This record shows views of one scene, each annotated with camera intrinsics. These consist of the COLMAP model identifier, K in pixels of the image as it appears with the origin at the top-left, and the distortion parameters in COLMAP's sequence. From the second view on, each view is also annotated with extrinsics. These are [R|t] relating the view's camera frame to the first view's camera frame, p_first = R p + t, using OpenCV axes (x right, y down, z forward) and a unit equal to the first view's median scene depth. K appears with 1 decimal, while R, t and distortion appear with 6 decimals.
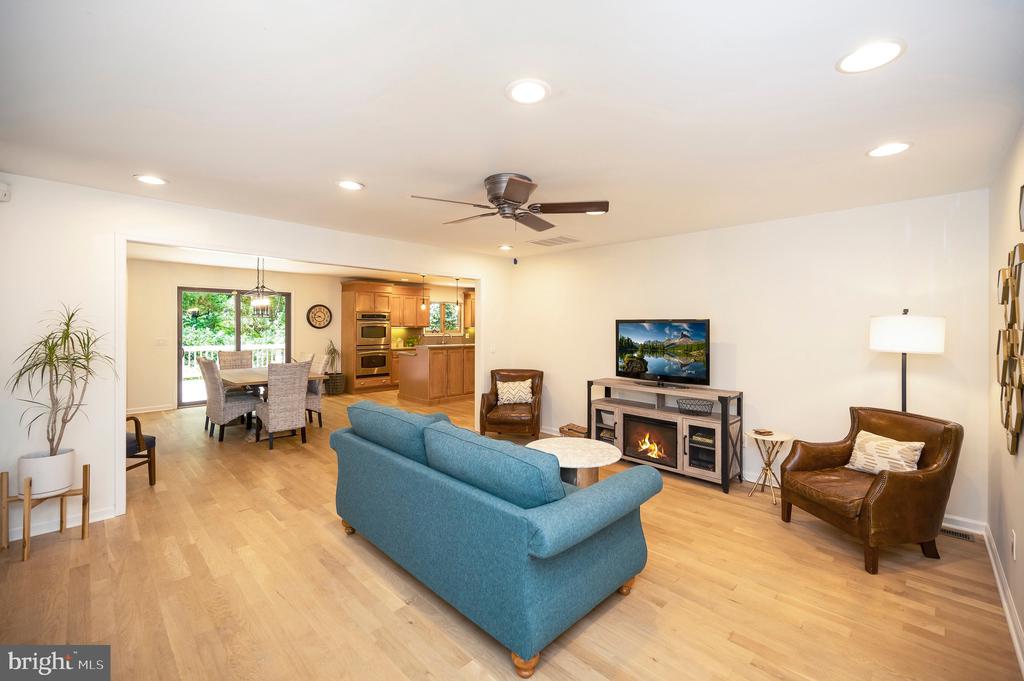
lens RADIAL K [[419.8, 0, 512.1], [0, 419.8, 327.9], [0, 0, 1]] dist [0.000661, 0.000035]
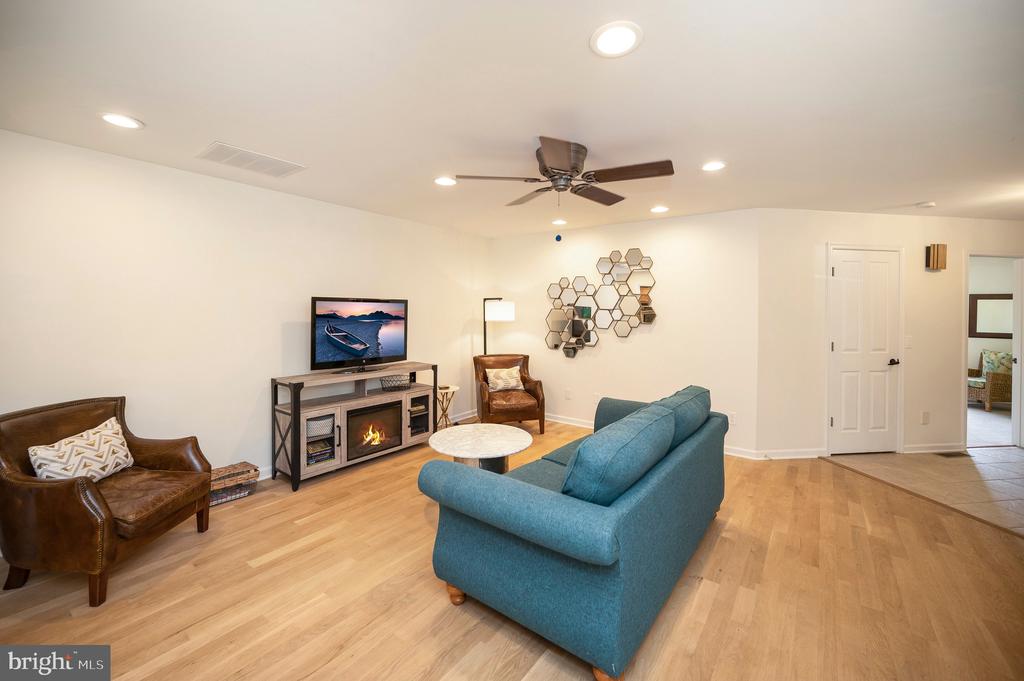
lens RADIAL K [[415.2, 0, 512.0], [0, 415.2, 310.6], [0, 0, 1]] dist [-0.000312, -0.000108]
pose [[-0.131073, -0.004904, 0.991361, -0.654580], [-0.000669, 0.999988, 0.004859, 0.002648], [-0.991372, -0.000026, -0.131075, 0.879790]]
